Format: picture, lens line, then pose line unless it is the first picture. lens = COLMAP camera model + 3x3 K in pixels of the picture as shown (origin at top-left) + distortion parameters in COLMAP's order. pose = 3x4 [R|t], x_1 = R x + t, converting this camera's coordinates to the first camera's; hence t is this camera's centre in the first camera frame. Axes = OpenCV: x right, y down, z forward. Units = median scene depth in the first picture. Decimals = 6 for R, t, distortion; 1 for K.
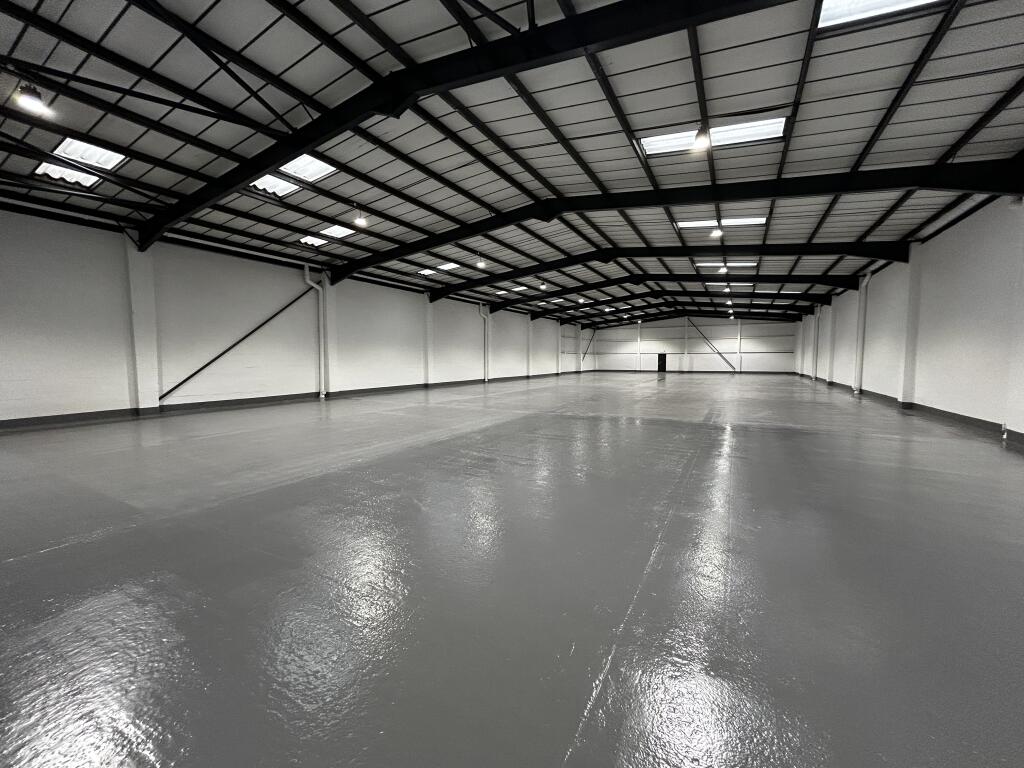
lens RADIAL K [[408.5, 0, 512.0], [0, 408.5, 384.0], [0, 0, 1]] dist [0.003317, -0.000048]
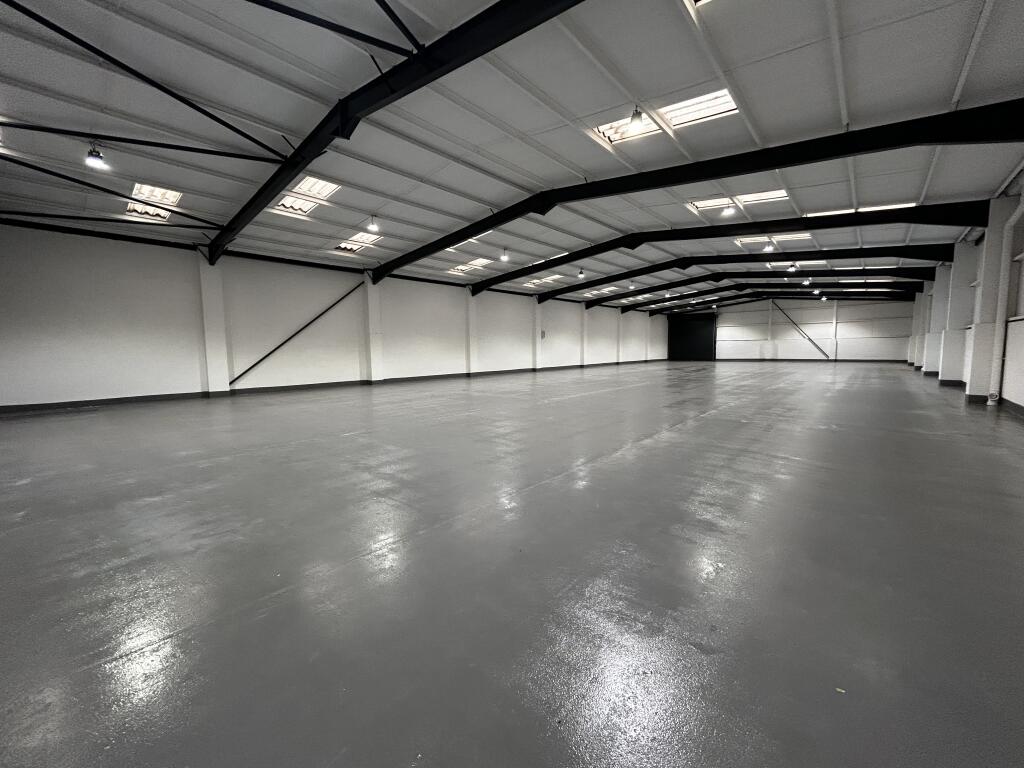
lens RADIAL K [[404.3, 0, 512.0], [0, 404.3, 384.0], [0, 0, 1]] dist [0.000884, 0.000069]
pose [[0.979603, 0.006167, -0.200850, 0.116404], [-0.000967, 0.999662, 0.025976, 0.001670], [0.200943, -0.025251, 0.979278, -0.010755]]
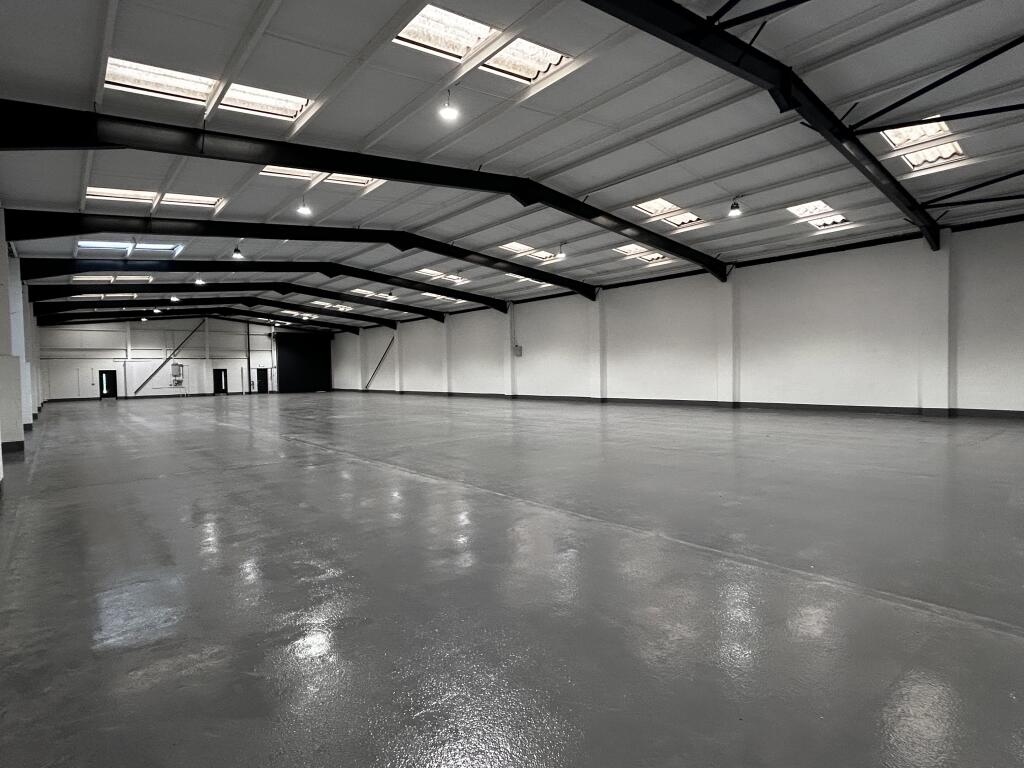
lens RADIAL K [[435.2, 0, 512.0], [0, 435.2, 384.0], [0, 0, 1]] dist [0.000114, -0.000030]
pose [[-0.230622, 0.039143, -0.972256, 0.999691], [-0.040677, 0.997929, 0.049825, -0.097557], [0.972193, 0.051040, -0.228553, 1.500621]]
